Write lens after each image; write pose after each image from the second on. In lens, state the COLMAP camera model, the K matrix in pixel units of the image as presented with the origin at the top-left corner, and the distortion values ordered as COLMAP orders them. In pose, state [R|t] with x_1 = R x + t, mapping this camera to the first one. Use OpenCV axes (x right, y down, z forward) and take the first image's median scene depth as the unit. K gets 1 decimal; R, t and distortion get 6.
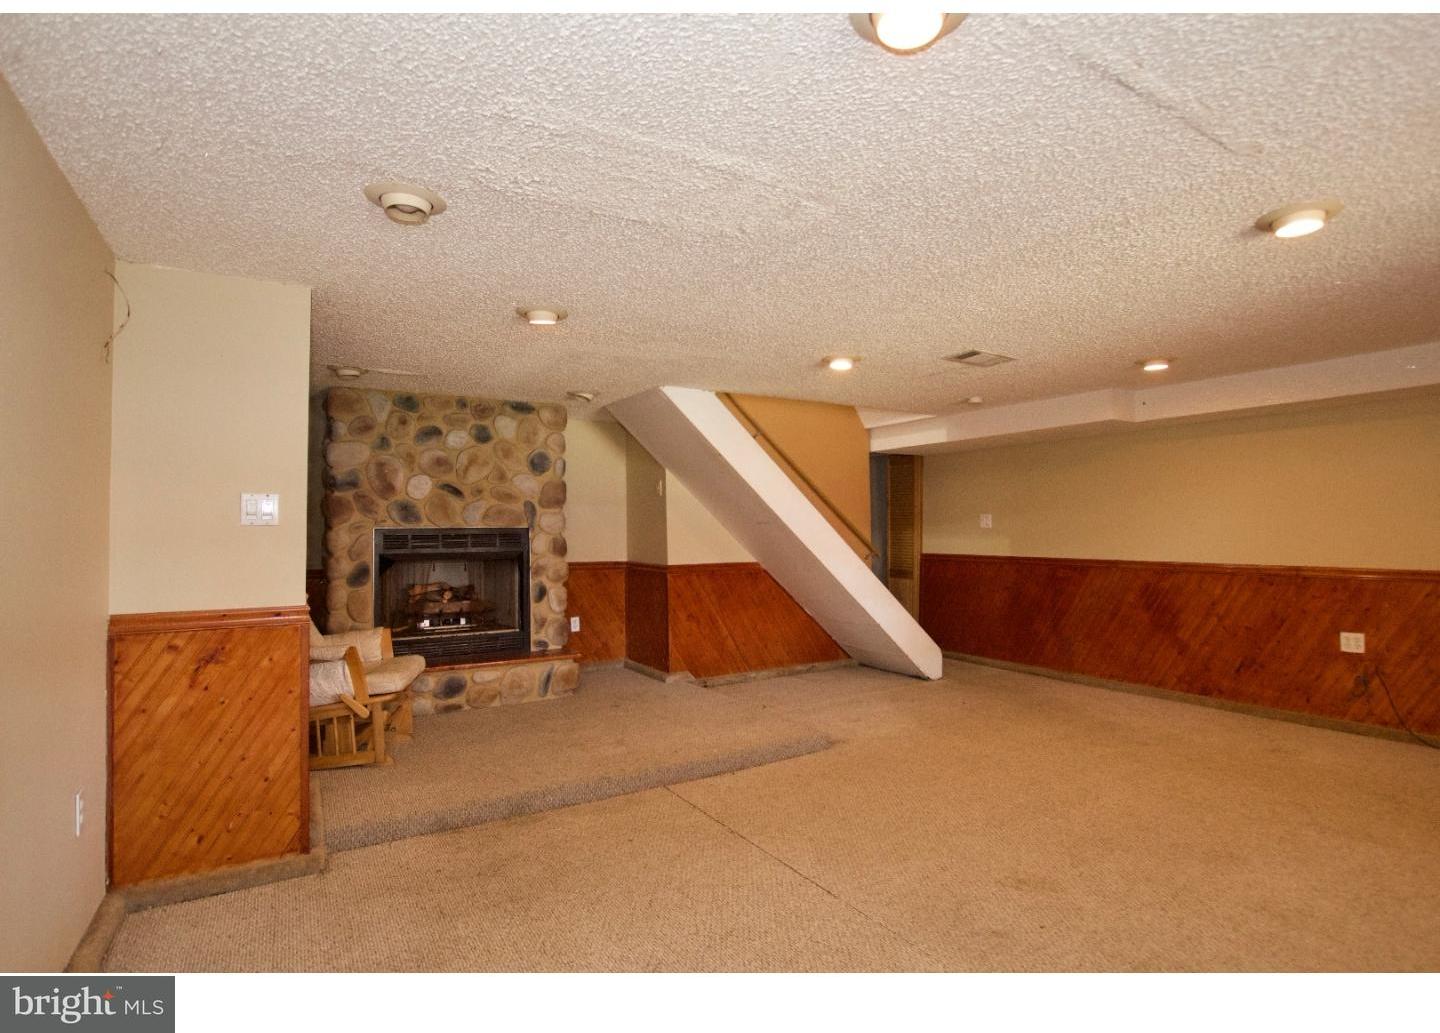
lens RADIAL K [[733.3, 0, 736.7], [0, 733.3, 508.7], [0, 0, 1]] dist [-0.027029, 0.001612]
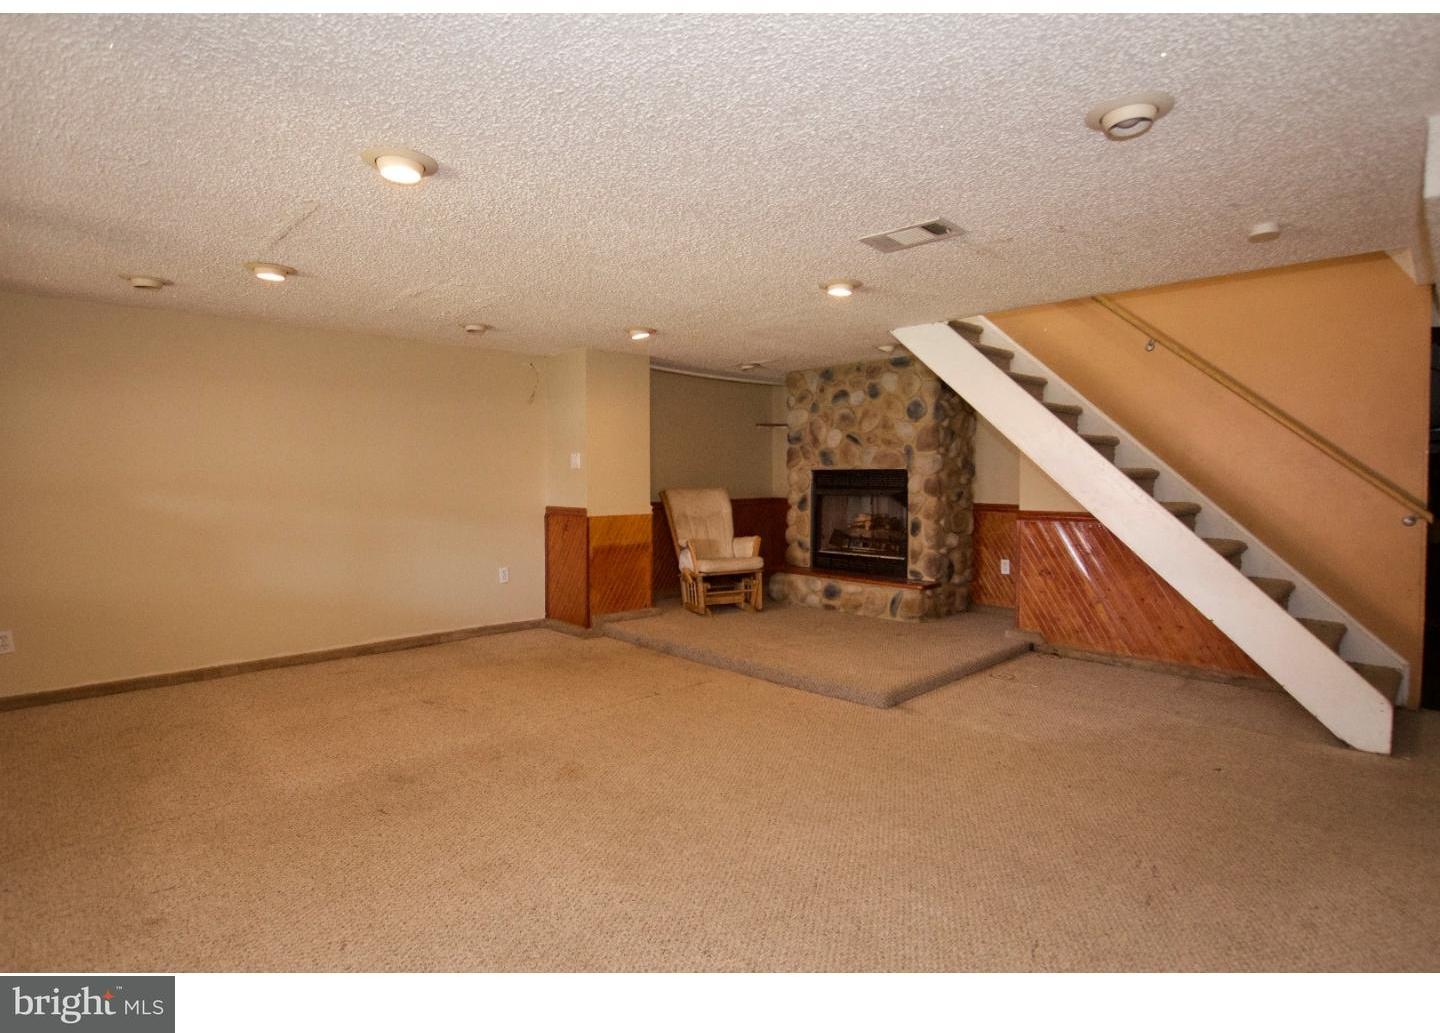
lens RADIAL K [[733.3, 0, 736.7], [0, 733.3, 508.7], [0, 0, 1]] dist [-0.027029, 0.001612]
pose [[0.224917, 0.049810, -0.973104, 0.786803], [0.023640, 0.998120, 0.056554, 0.017618], [0.974091, -0.035724, 0.223316, 0.513415]]
